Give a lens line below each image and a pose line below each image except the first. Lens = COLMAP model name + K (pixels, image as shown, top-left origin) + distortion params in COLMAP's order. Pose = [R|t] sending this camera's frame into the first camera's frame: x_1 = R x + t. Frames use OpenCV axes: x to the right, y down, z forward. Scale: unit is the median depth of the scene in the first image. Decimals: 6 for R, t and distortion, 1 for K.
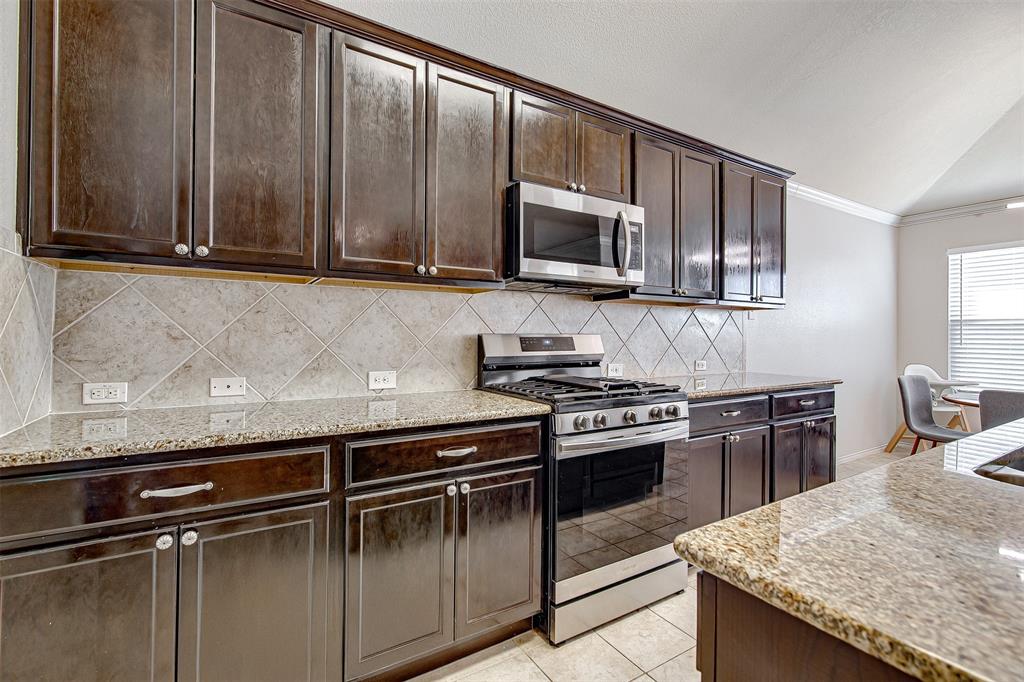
lens RADIAL K [[480.3, 0, 514.6], [0, 480.3, 325.8], [0, 0, 1]] dist [-0.003620, -0.000100]
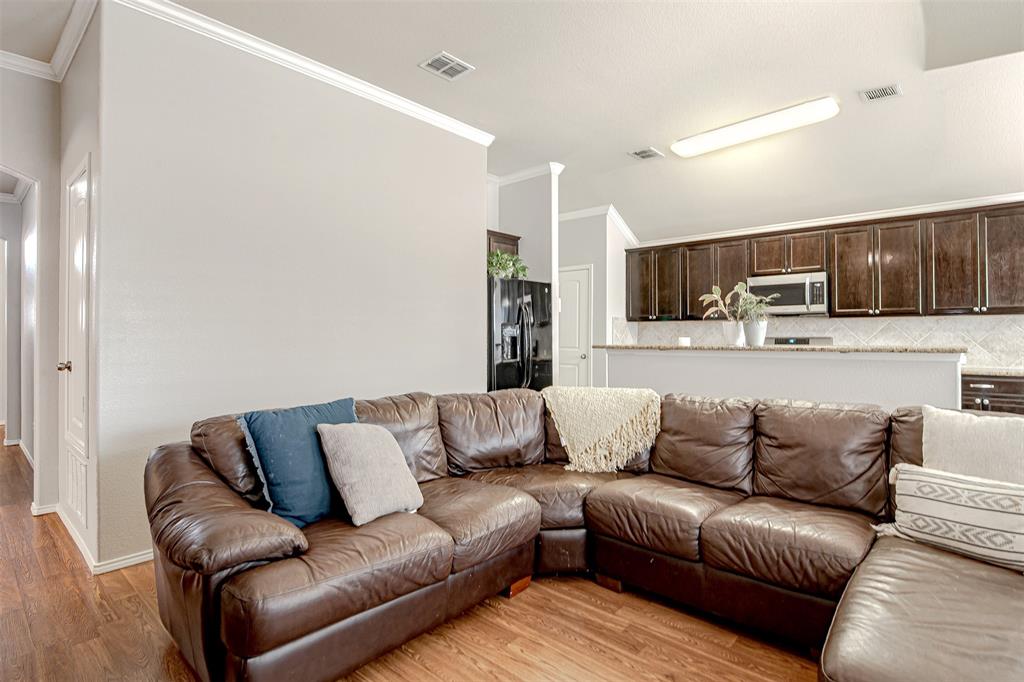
lens RADIAL K [[504.1, 0, 514.4], [0, 504.1, 330.7], [0, 0, 1]] dist [-0.022813, 0.001223]
pose [[0.277742, -0.021076, -0.960425, 1.905192], [0.014175, 0.999740, -0.017839, 0.010371], [0.960551, -0.008659, 0.277969, -0.808955]]
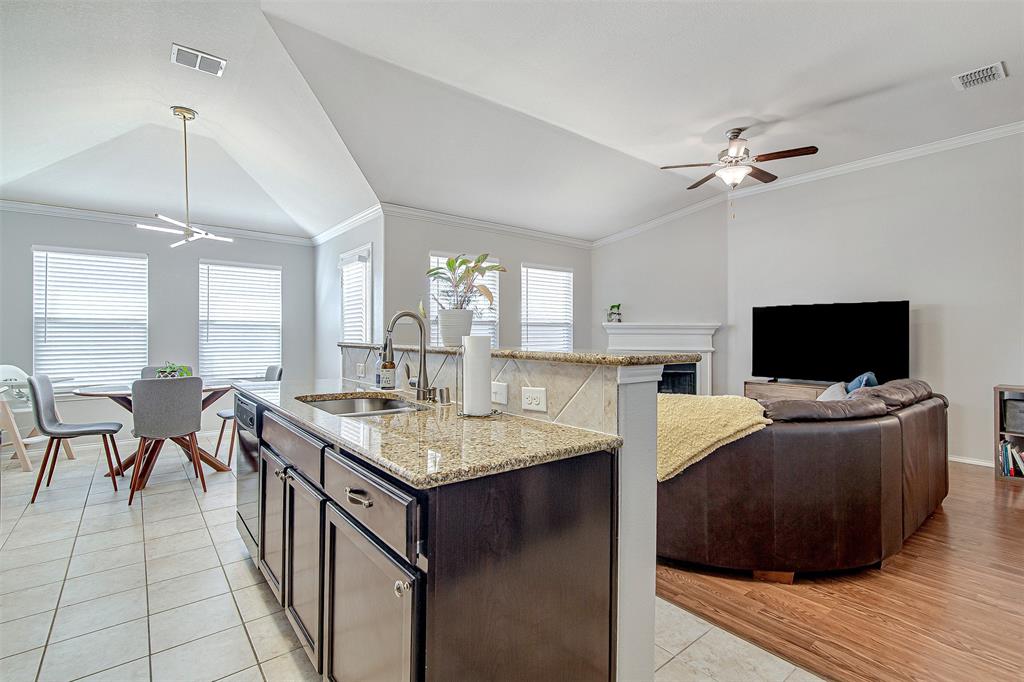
lens RADIAL K [[465.3, 0, 511.7], [0, 465.3, 332.6], [0, 0, 1]] dist [0.005130, 0.002606]
pose [[-0.130445, -0.005012, 0.991443, -0.316084], [-0.014333, 0.999892, 0.003169, 0.002771], [-0.991352, -0.013797, -0.130502, 0.275868]]
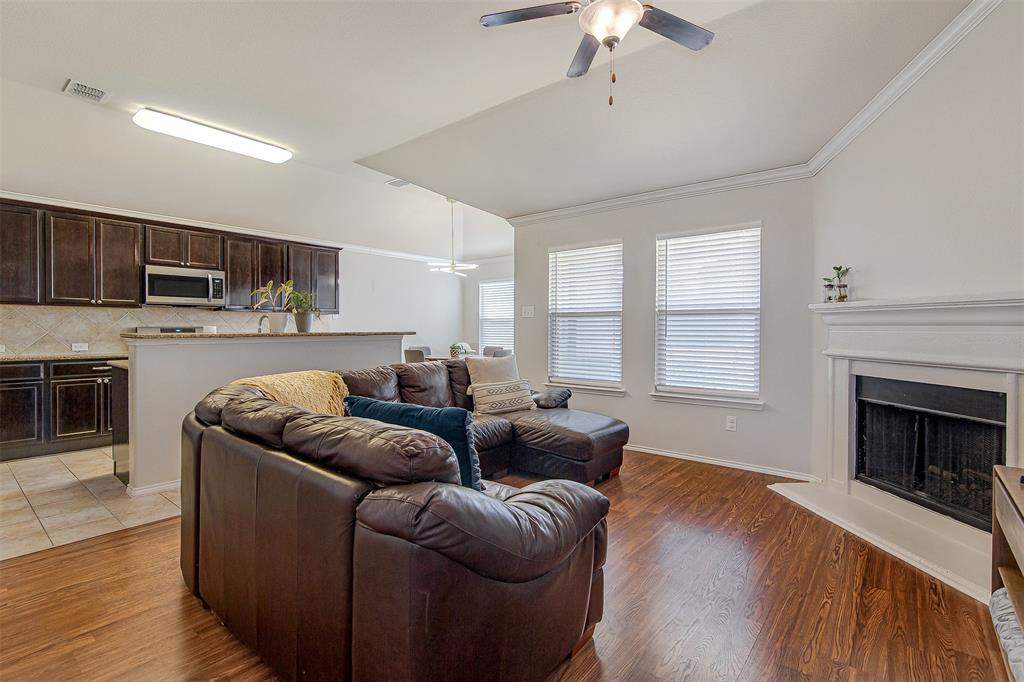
lens RADIAL K [[480.3, 0, 520.7], [0, 480.3, 326.9], [0, 0, 1]] dist [-0.003620, -0.000100]
pose [[0.942771, -0.007648, 0.333354, 0.854841], [0.003768, 0.999917, 0.012285, -0.004027], [-0.333421, -0.010325, 0.942722, -1.678397]]
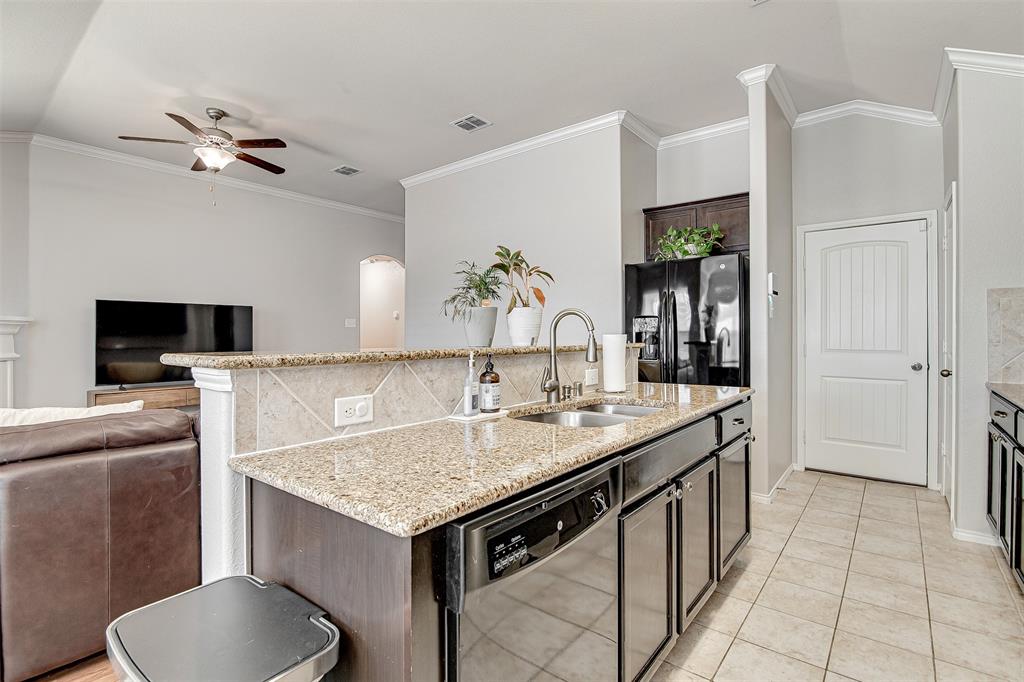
lens RADIAL K [[480.3, 0, 504.7], [0, 480.3, 335.6], [0, 0, 1]] dist [-0.003620, -0.000100]
pose [[-0.947694, -0.006794, -0.319107, 0.930440], [-0.004042, 0.999949, -0.009288, 0.020445], [0.319154, -0.007512, -0.947673, 1.115411]]
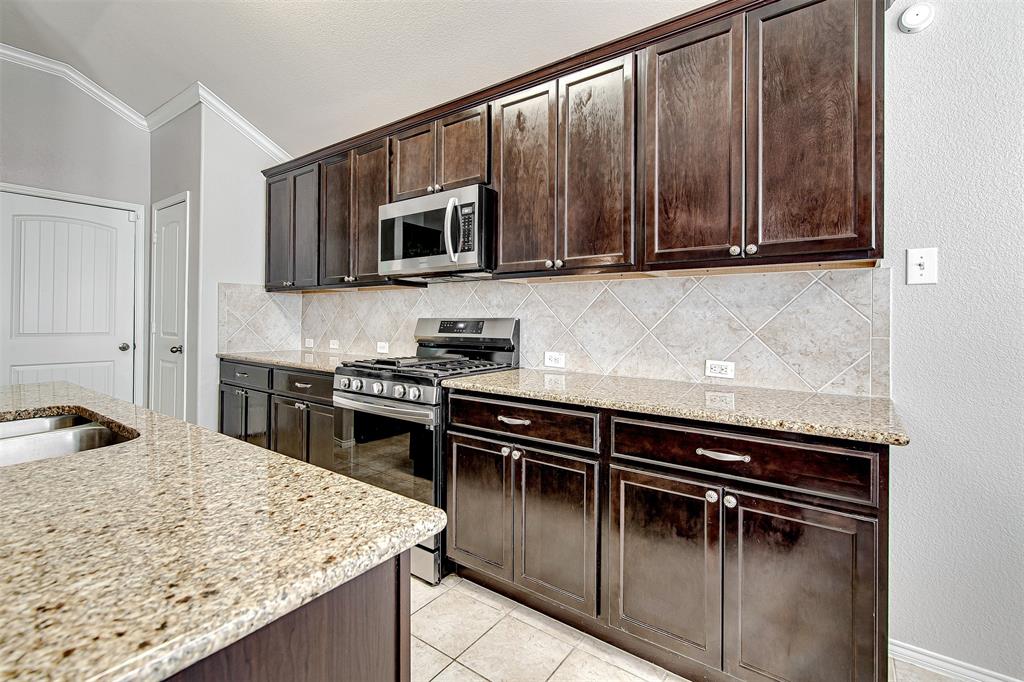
lens RADIAL K [[465.3, 0, 515.9], [0, 465.3, 315.5], [0, 0, 1]] dist [0.005130, 0.002606]
pose [[0.366889, -0.013134, -0.930172, 1.169542], [0.010922, 0.999892, -0.009810, 0.022900], [0.930200, -0.006560, 0.366993, 0.740245]]
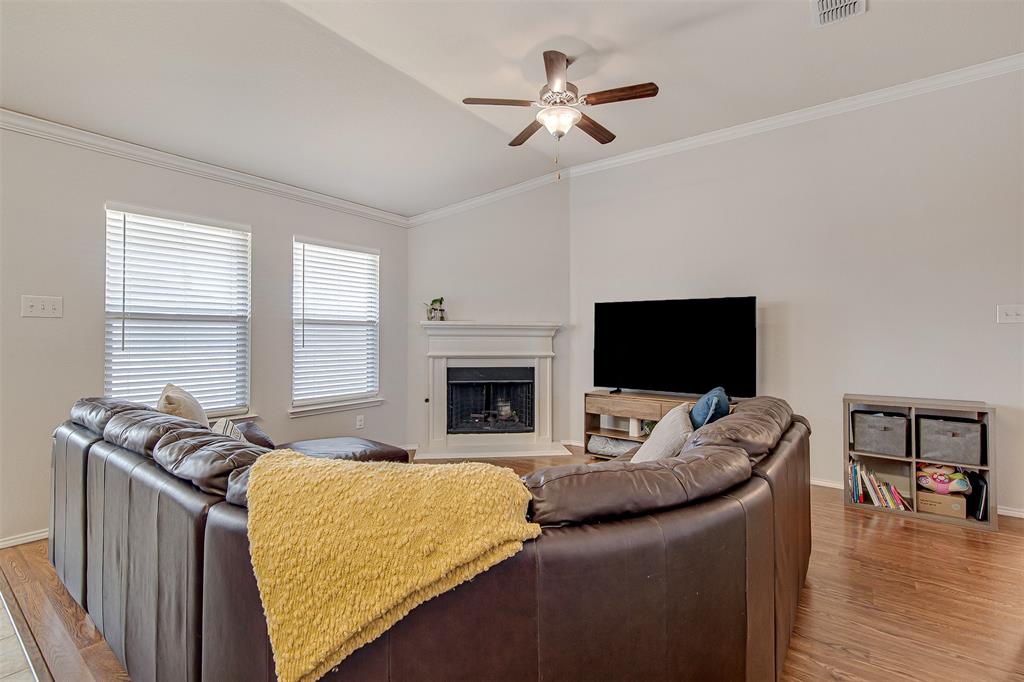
lens RADIAL K [[465.3, 0, 504.2], [0, 465.3, 333.2], [0, 0, 1]] dist [0.005130, 0.002606]
pose [[-0.357631, -0.002104, 0.933861, 0.166211], [-0.016248, 0.999860, -0.003969, 0.003483], [-0.933722, -0.016593, -0.357615, -0.184941]]
